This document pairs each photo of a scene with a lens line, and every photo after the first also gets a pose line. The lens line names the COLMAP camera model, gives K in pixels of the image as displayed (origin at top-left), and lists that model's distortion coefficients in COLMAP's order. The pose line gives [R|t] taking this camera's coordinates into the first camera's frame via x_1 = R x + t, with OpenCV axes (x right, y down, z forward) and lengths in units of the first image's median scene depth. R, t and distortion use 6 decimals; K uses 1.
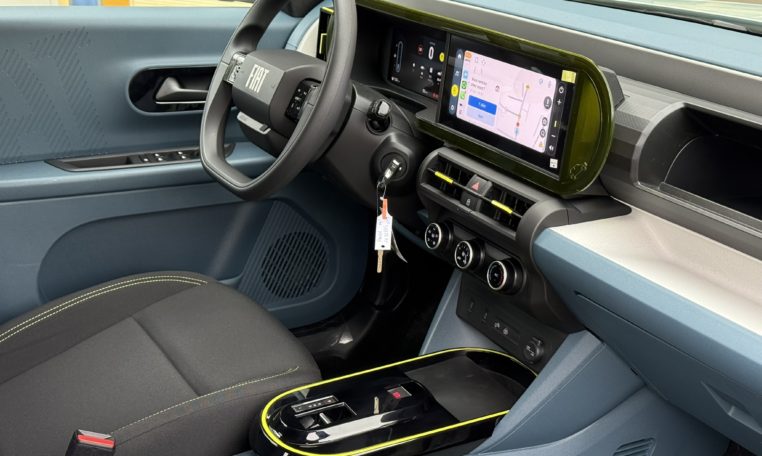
lens RADIAL K [[1074.9, 0, 381.0], [0, 1074.9, 228.0], [0, 0, 1]] dist [0.117942, -0.038215]
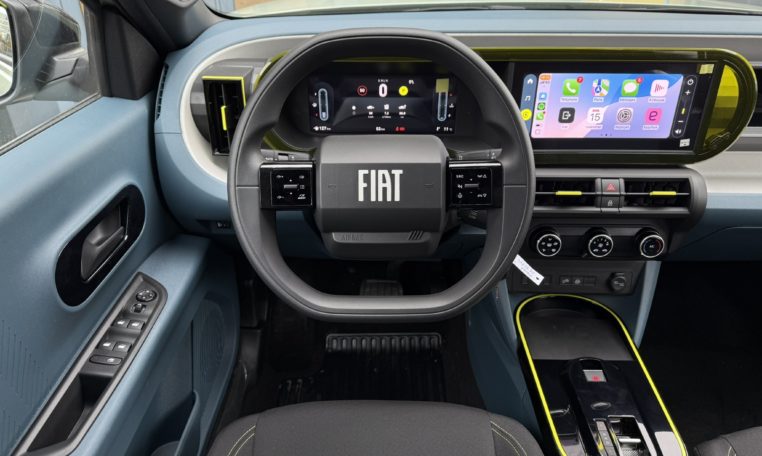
lens RADIAL K [[537.2, 0, 381.0], [0, 537.2, 228.0], [0, 0, 1]] dist [0.111944, -0.190445]
pose [[0.482489, -0.480014, 0.732660, -0.458869], [0.306687, 0.876095, 0.372021, -0.283280], [-0.820456, 0.045202, 0.569920, 0.857792]]
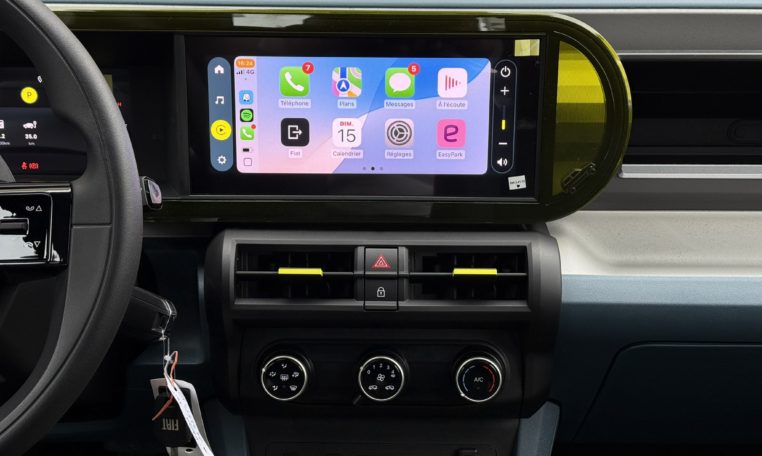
lens RADIAL K [[1074.9, 0, 381.0], [0, 1074.9, 228.0], [0, 0, 1]] dist [0.117942, -0.038215]
pose [[0.478850, -0.295509, 0.826666, -0.397754], [0.304229, 0.939152, 0.159494, -0.150878], [-0.823497, 0.175122, 0.539616, 0.658436]]
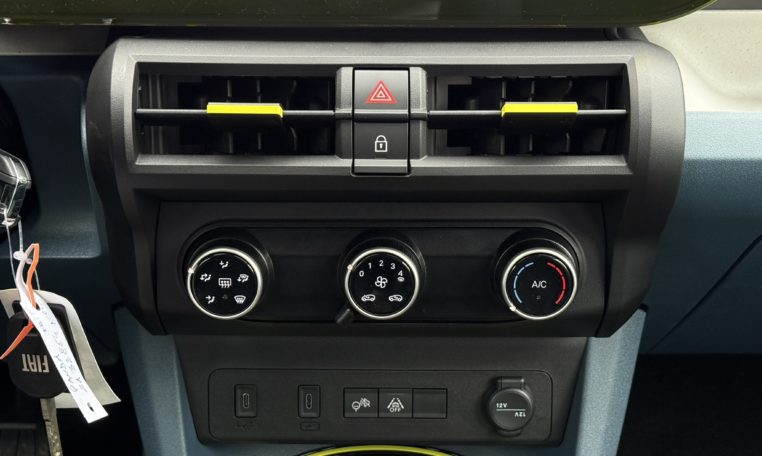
lens RADIAL K [[1074.9, 0, 381.0], [0, 1074.9, 228.0], [0, 0, 1]] dist [0.117942, -0.038215]
pose [[0.470078, -0.407278, 0.783039, -0.207644], [0.307149, 0.907205, 0.287470, -0.100014], [-0.827457, 0.105376, 0.551552, 0.791520]]
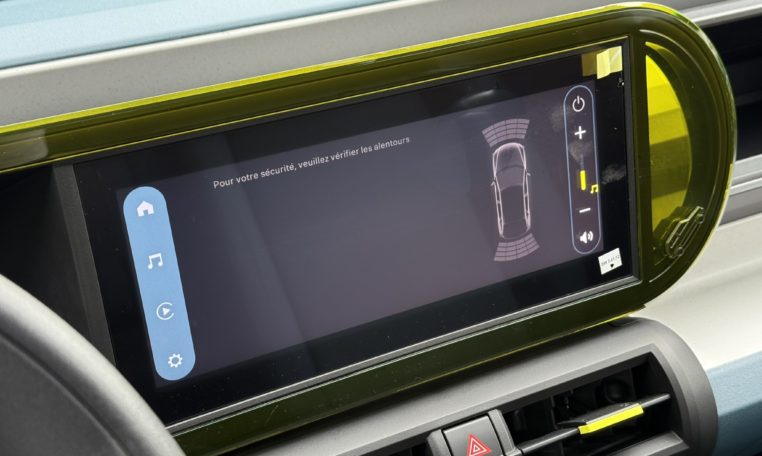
lens RADIAL K [[1074.9, 0, 381.0], [0, 1074.9, 228.0], [0, 0, 1]] dist [0.117942, -0.038215]
pose [[0.030165, -0.427975, 0.903287, -0.214914], [0.410385, 0.829321, 0.379225, -0.253418], [-0.911413, 0.359256, 0.200651, 0.910200]]
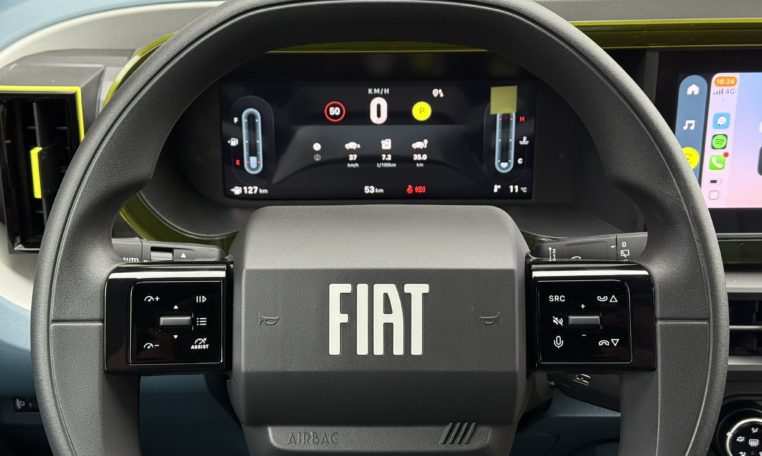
lens RADIAL K [[1074.9, 0, 381.0], [0, 1074.9, 228.0], [0, 0, 1]] dist [0.117942, -0.038215]
pose [[0.471554, -0.379060, 0.796210, -0.417469], [0.314044, 0.915890, 0.250046, -0.277632], [-0.824023, 0.132135, 0.550933, 0.886855]]
